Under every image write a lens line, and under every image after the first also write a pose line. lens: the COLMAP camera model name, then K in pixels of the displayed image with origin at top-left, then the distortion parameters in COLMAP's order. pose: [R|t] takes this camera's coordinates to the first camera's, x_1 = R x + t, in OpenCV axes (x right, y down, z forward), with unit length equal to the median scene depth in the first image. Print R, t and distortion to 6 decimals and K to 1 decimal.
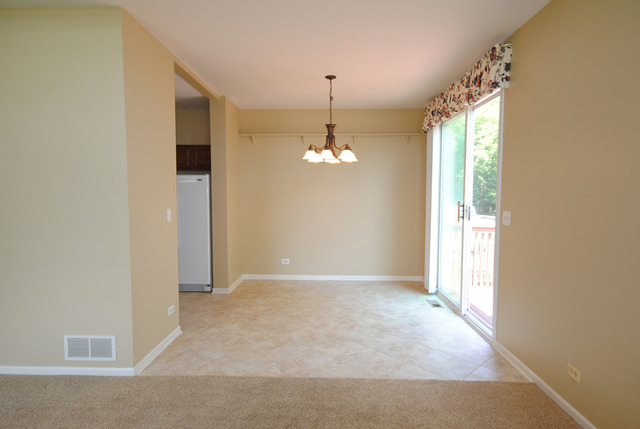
lens RADIAL K [[357.0, 0, 318.3], [0, 357.0, 214.8], [0, 0, 1]] dist [0.012266, 0.001481]
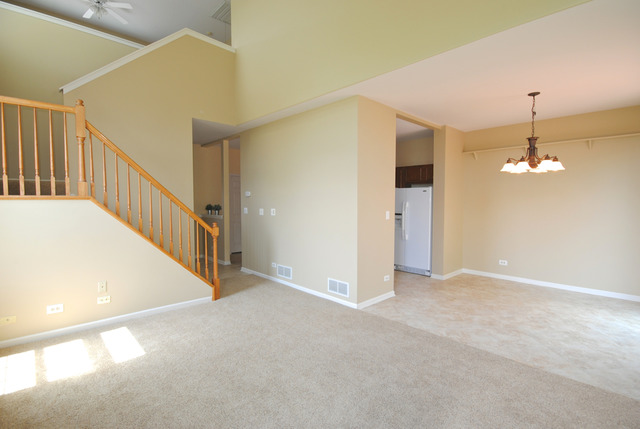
lens RADIAL K [[301.1, 0, 319.5], [0, 301.1, 215.1], [0, 0, 1]] dist [-0.004195, -0.000331]
pose [[0.715158, 0.033389, -0.698165, 0.234167], [-0.042341, 0.999093, 0.004409, 0.005894], [0.697680, 0.026408, 0.715923, -0.103582]]
